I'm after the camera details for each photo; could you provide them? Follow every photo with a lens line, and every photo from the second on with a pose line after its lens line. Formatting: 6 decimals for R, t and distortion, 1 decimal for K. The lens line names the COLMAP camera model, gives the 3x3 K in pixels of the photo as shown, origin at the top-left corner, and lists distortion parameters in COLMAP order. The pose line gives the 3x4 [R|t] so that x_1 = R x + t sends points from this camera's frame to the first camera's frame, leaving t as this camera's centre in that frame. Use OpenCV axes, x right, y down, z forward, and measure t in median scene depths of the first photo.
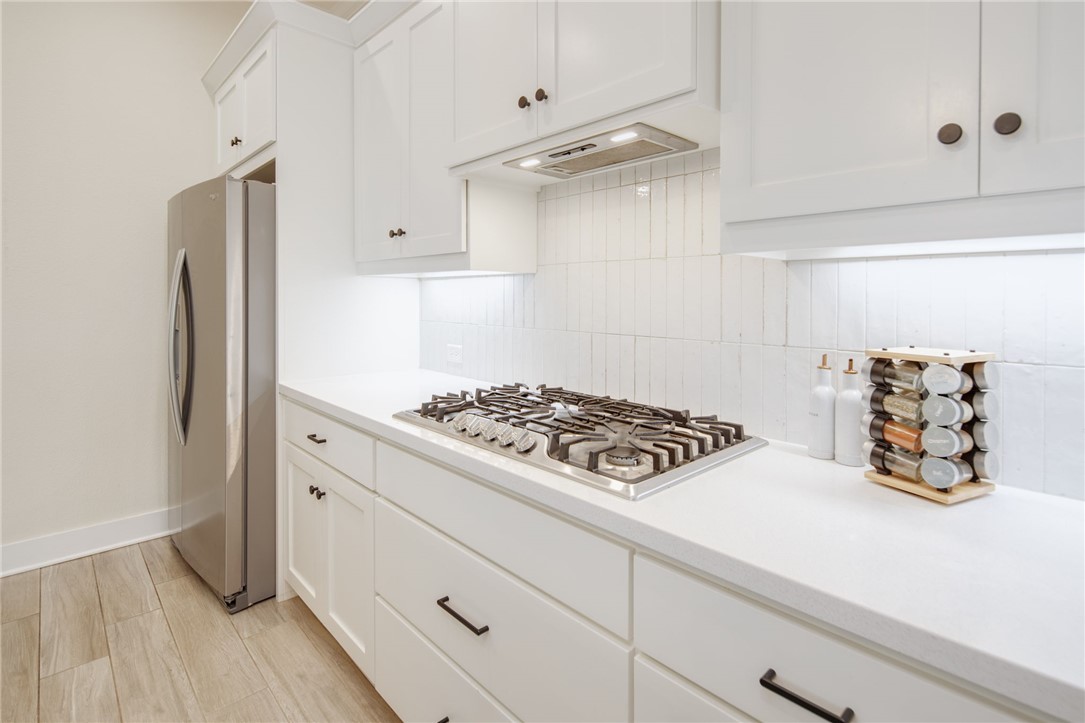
lens RADIAL K [[531.0, 0, 545.9], [0, 531.0, 298.2], [0, 0, 1]] dist [-0.001096, -0.000675]
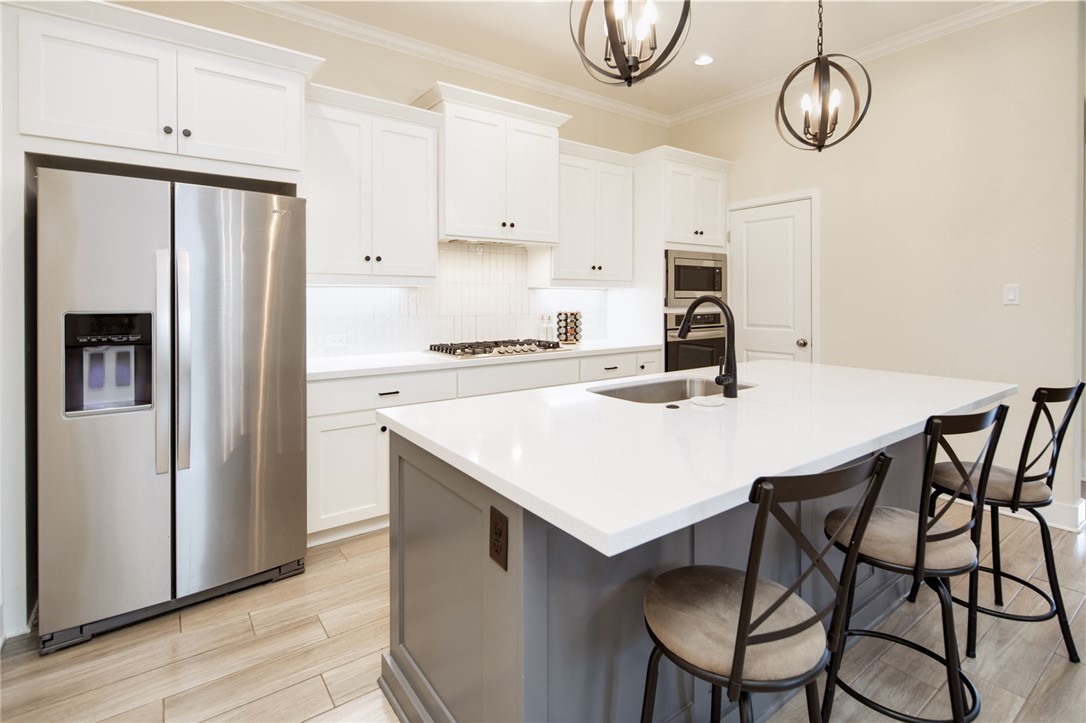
lens RADIAL K [[531.5, 0, 546.4], [0, 531.5, 298.2], [0, 0, 1]] dist [-0.001096, -0.000675]
pose [[0.112447, -0.002063, 0.993656, -3.455623], [0.010179, 0.999948, 0.000924, -0.011951], [-0.993606, 0.010011, 0.112462, 0.674267]]
